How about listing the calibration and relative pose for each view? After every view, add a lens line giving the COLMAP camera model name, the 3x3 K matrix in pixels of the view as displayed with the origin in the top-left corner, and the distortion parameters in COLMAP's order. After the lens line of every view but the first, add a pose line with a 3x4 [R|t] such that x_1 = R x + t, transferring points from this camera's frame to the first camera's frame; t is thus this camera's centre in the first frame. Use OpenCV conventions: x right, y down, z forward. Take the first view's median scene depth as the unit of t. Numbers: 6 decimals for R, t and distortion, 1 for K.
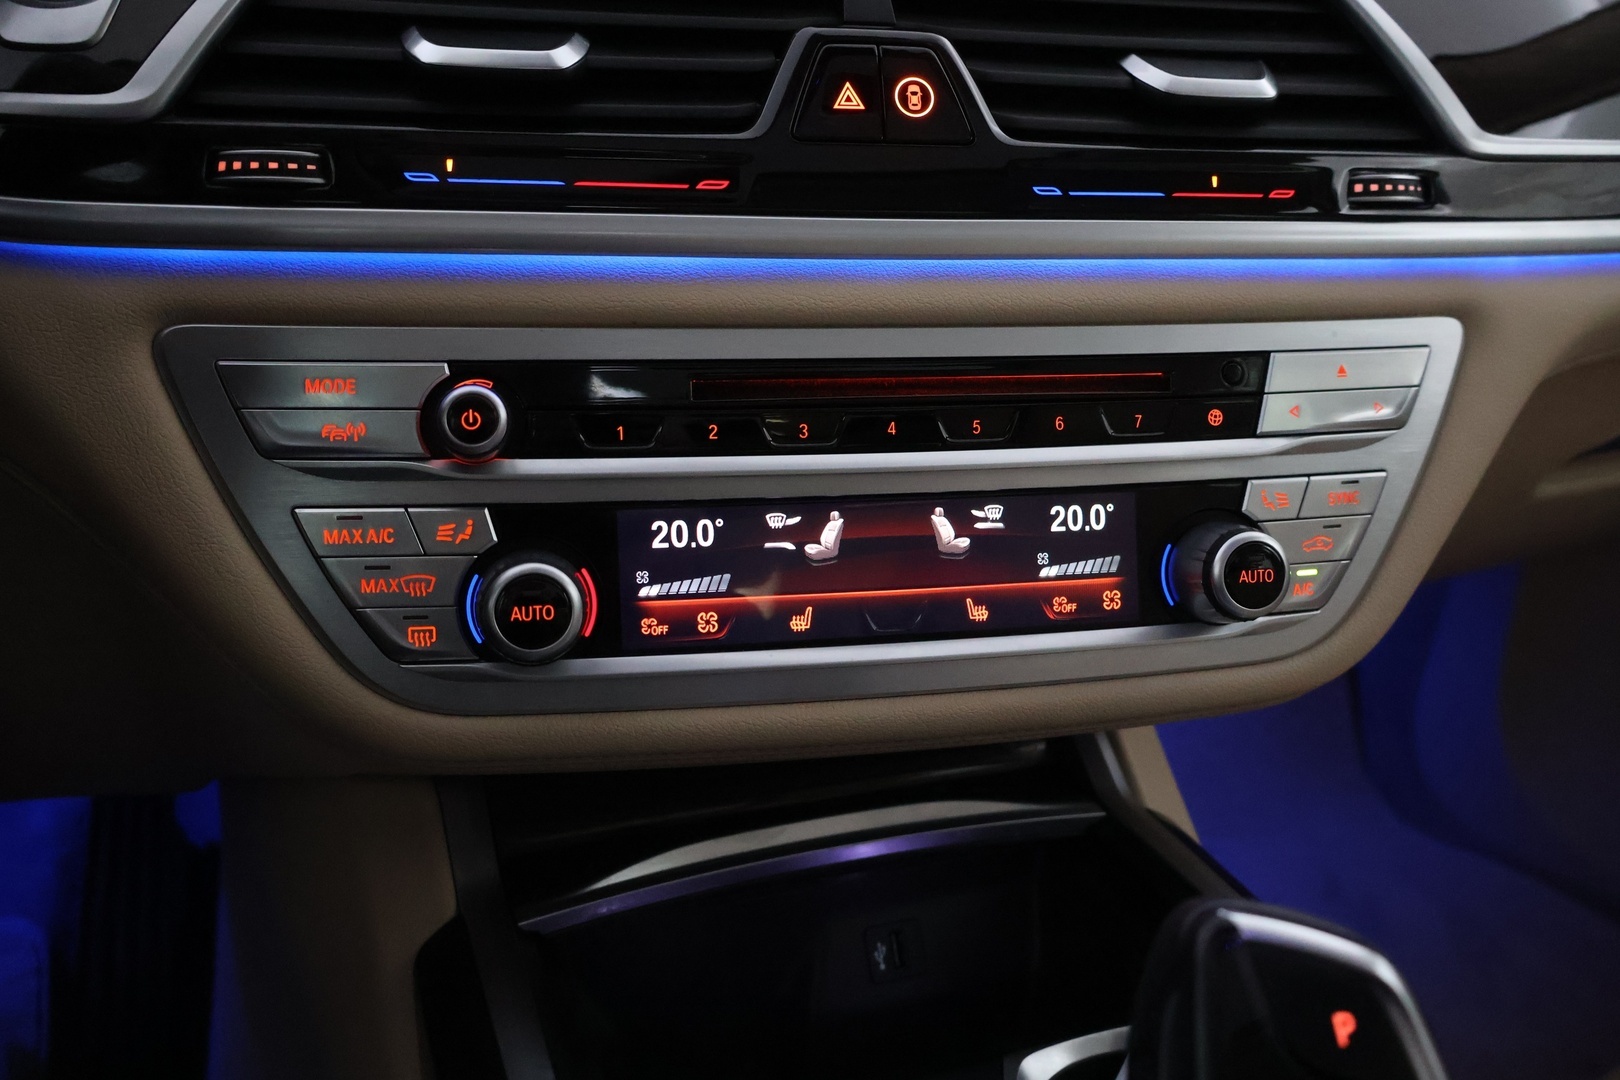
lens RADIAL K [[1366.1, 0, 810.7], [0, 1366.1, 538.4], [0, 0, 1]] dist [-0.003492, 0.016706]
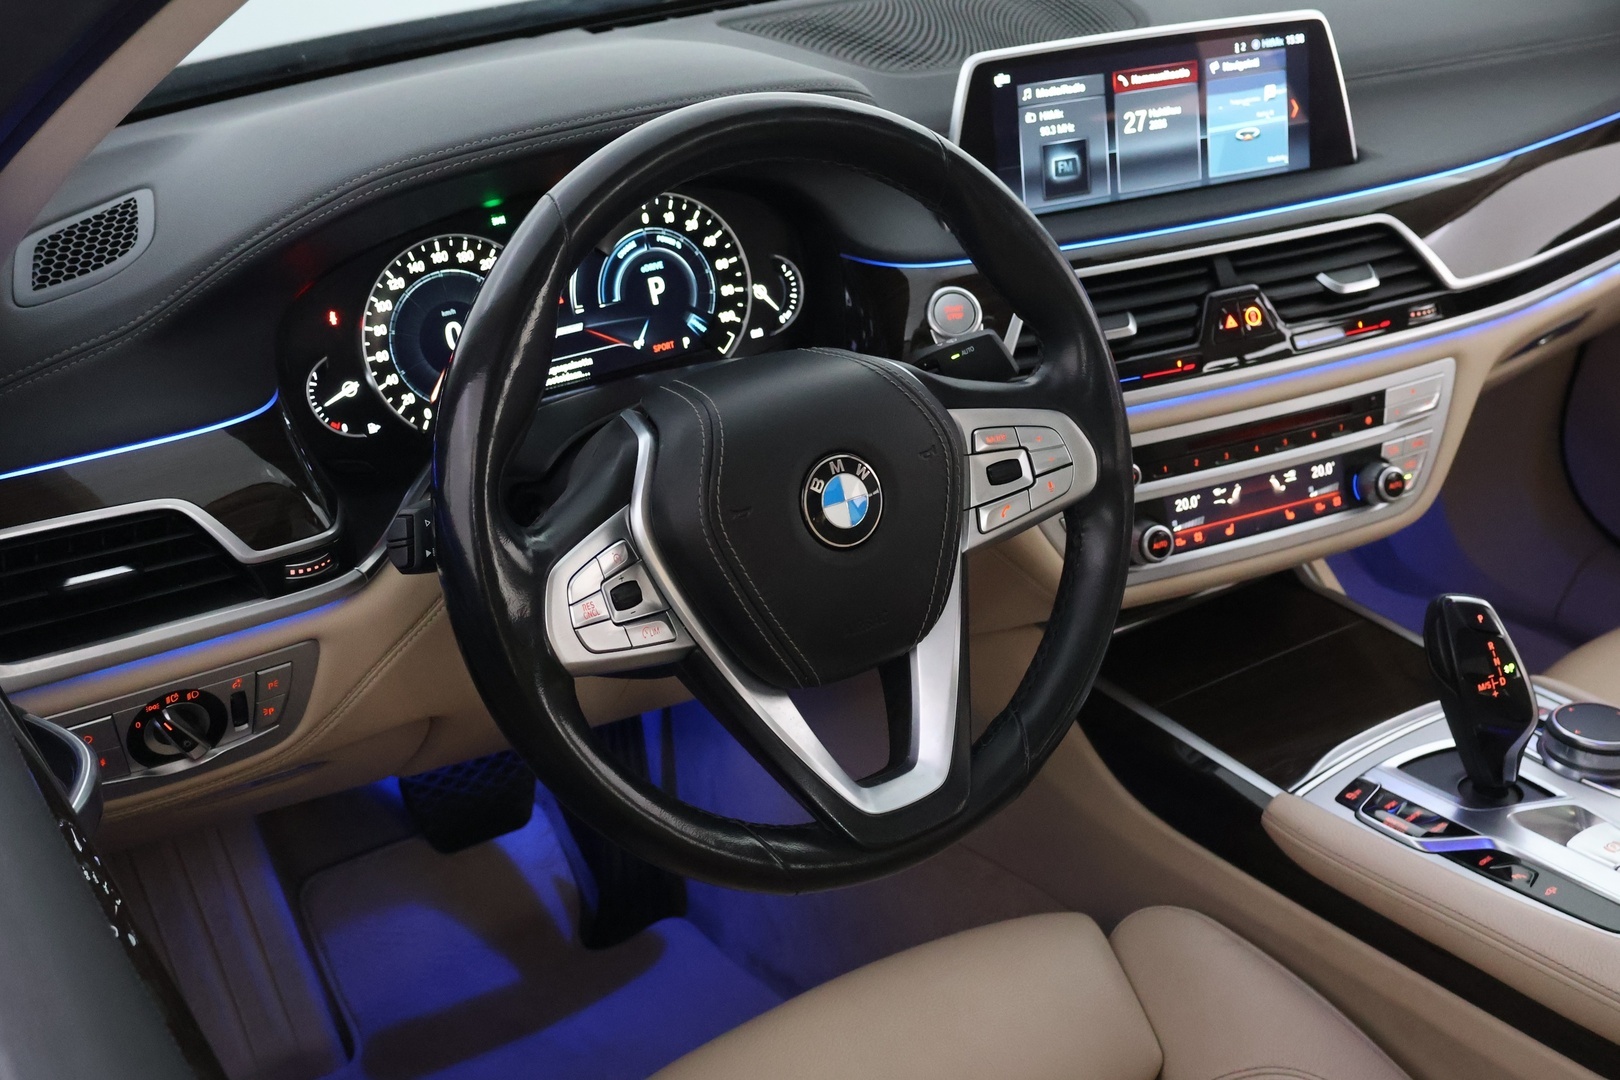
lens RADIAL K [[1839.6, 0, 818.0], [0, 1839.6, 575.8], [0, 0, 1]] dist [0.028324, 0.000000]
pose [[0.971001, -0.159862, 0.177770, -1.323750], [0.133809, 0.979585, 0.150027, -0.455123], [-0.198124, -0.121889, 0.972569, -2.099620]]
